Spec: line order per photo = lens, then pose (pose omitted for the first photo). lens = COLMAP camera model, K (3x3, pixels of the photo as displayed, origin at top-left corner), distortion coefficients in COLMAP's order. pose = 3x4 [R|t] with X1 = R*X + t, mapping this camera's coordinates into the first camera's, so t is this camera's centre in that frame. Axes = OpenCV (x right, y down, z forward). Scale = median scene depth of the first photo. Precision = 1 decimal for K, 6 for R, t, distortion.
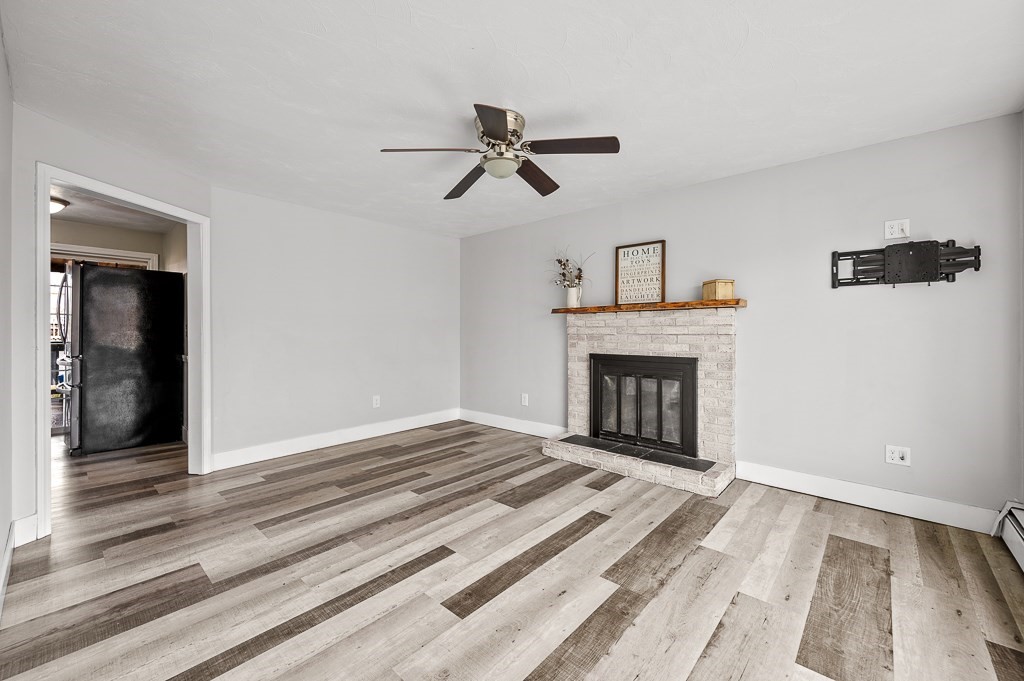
lens RADIAL K [[416.5, 0, 510.8], [0, 416.5, 334.0], [0, 0, 1]] dist [-0.001550, -0.000053]
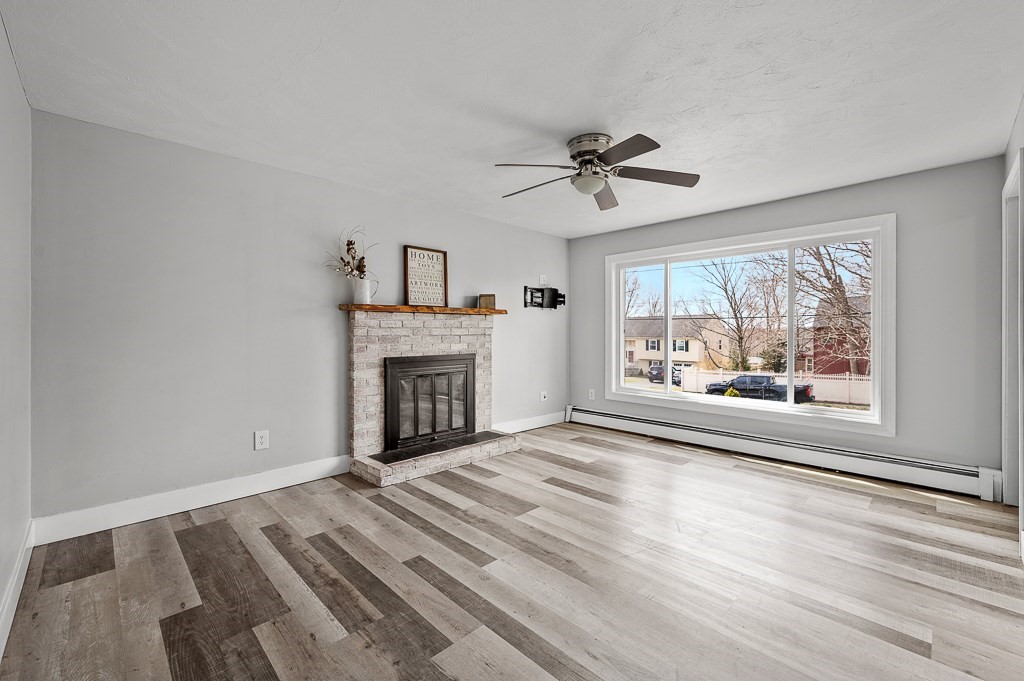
lens RADIAL K [[425.7, 0, 511.4], [0, 425.7, 336.4], [0, 0, 1]] dist [0.003168, 0.000255]
pose [[0.059426, -0.011779, 0.998163, -0.778271], [0.005545, 0.999919, 0.011470, -0.008286], [-0.998217, 0.004853, 0.059486, 0.757867]]
